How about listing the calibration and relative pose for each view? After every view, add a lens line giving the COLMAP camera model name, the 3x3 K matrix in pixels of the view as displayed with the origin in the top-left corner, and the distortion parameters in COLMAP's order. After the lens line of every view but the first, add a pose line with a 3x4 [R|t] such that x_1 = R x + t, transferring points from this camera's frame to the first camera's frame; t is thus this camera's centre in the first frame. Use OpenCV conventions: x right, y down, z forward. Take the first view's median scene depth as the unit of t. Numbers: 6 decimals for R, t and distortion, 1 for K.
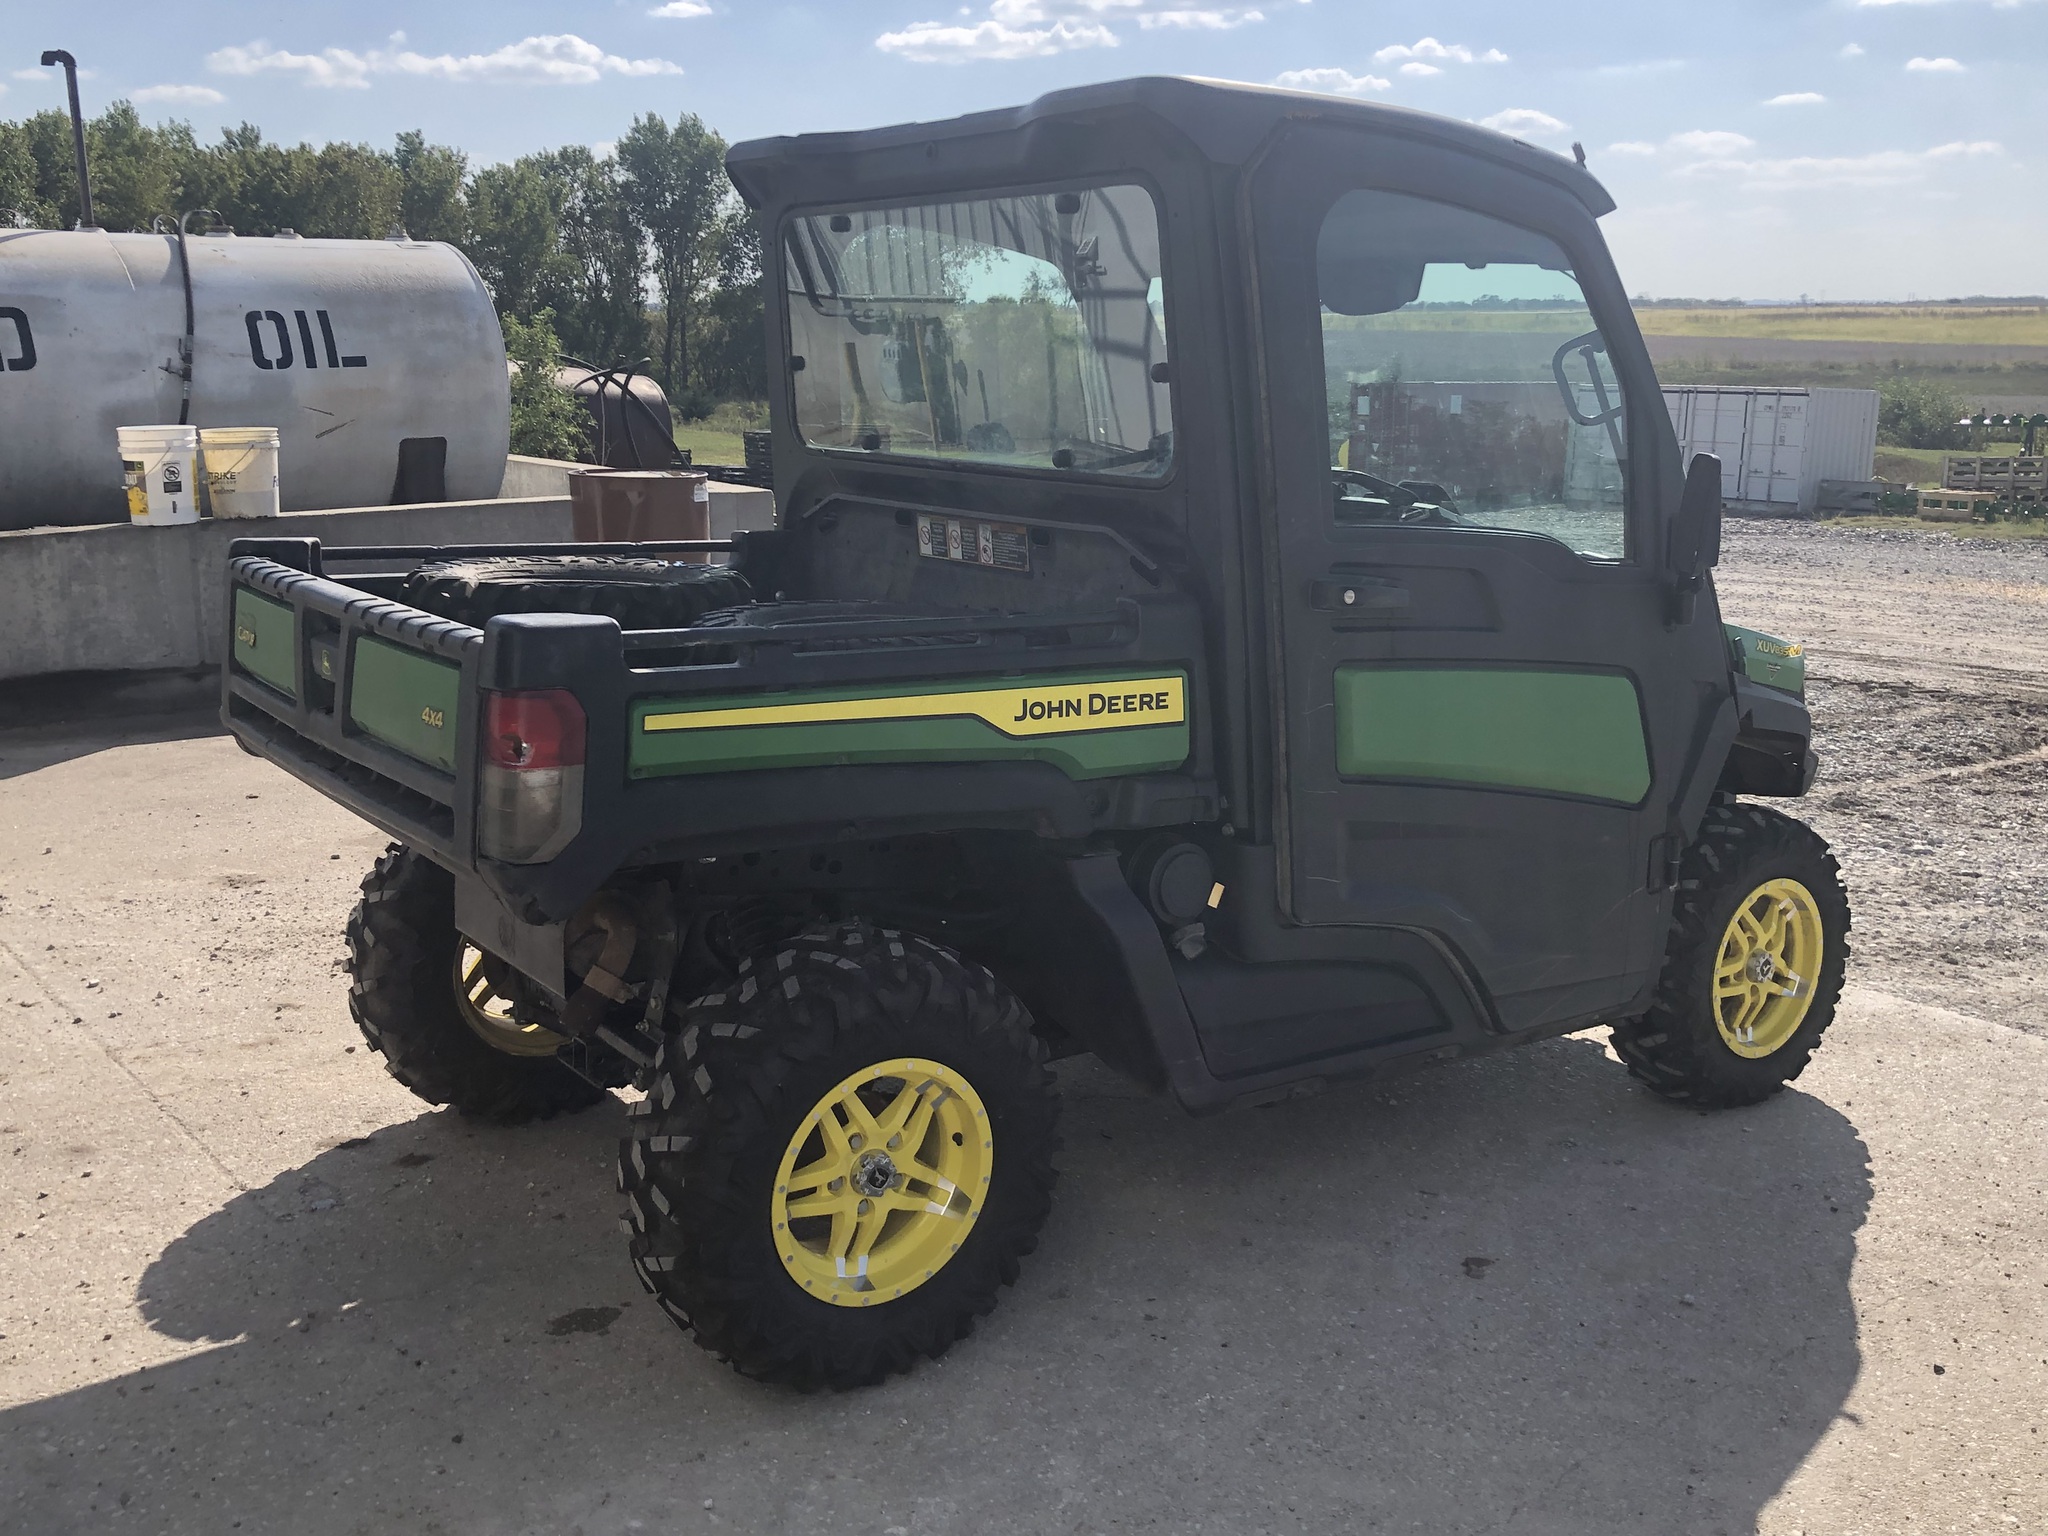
lens RADIAL K [[2020.2, 0, 1059.6], [0, 2020.2, 765.5], [0, 0, 1]] dist [0.023153, 0.000000]
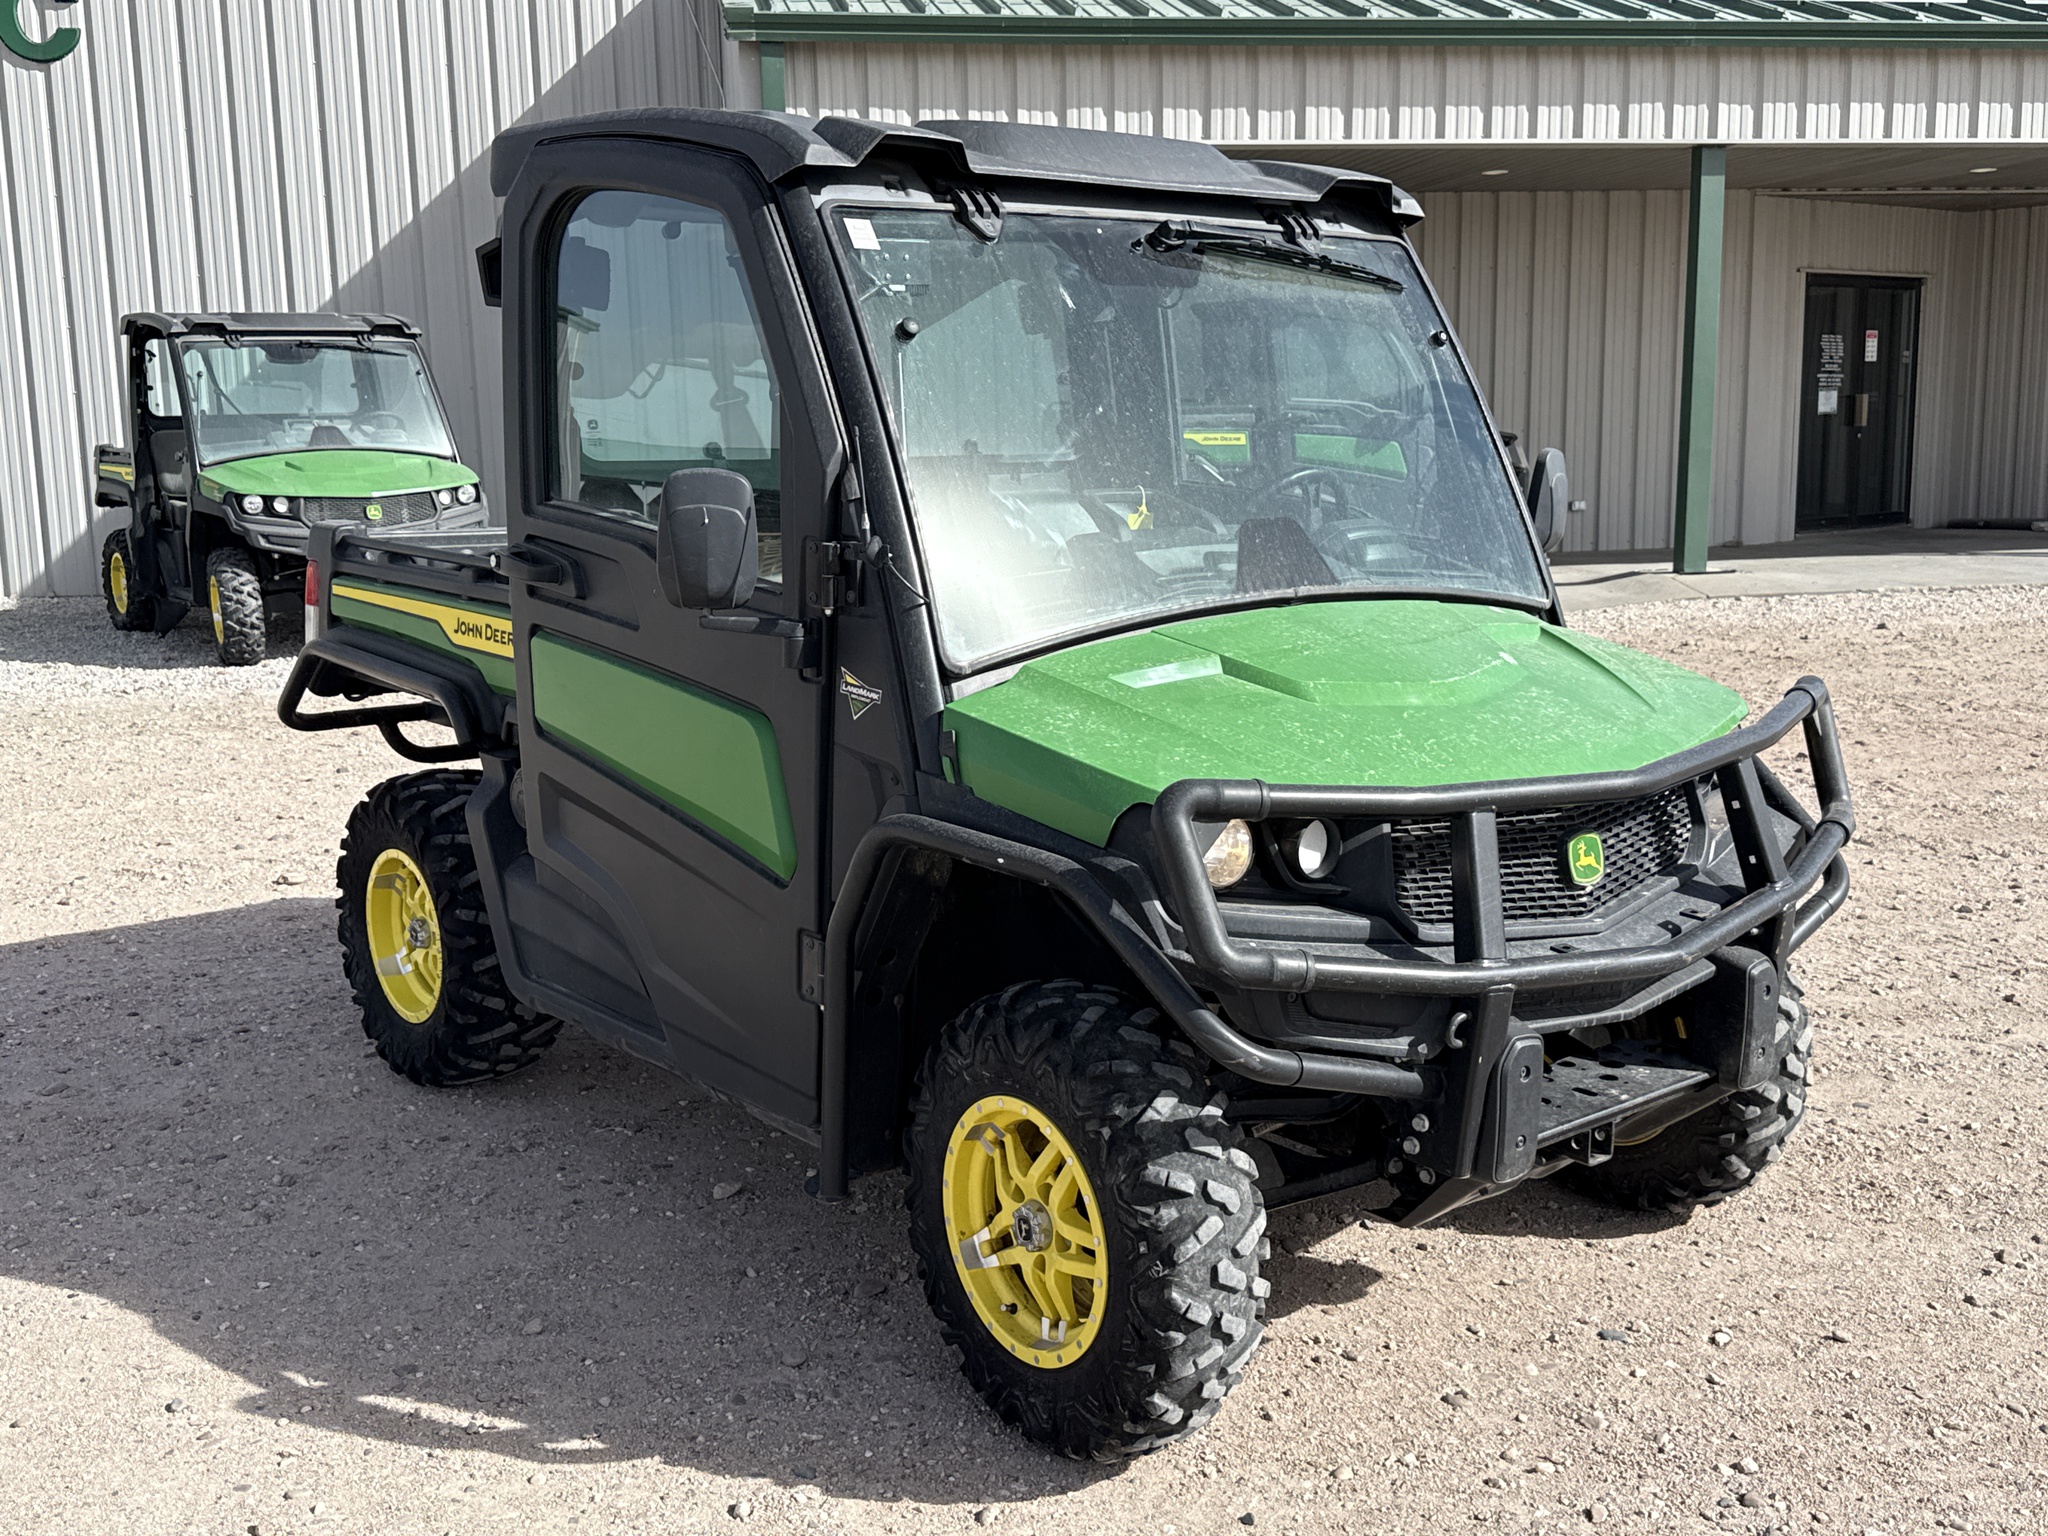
lens RADIAL K [[2121.5, 0, 1036.8], [0, 2121.5, 762.3], [0, 0, 1]] dist [0.028052, 0.000000]
pose [[0.090009, 0.152622, -0.984177, 1.194769], [-0.197276, 0.971340, 0.132589, -0.170560], [0.976207, 0.182221, 0.117538, 1.036894]]
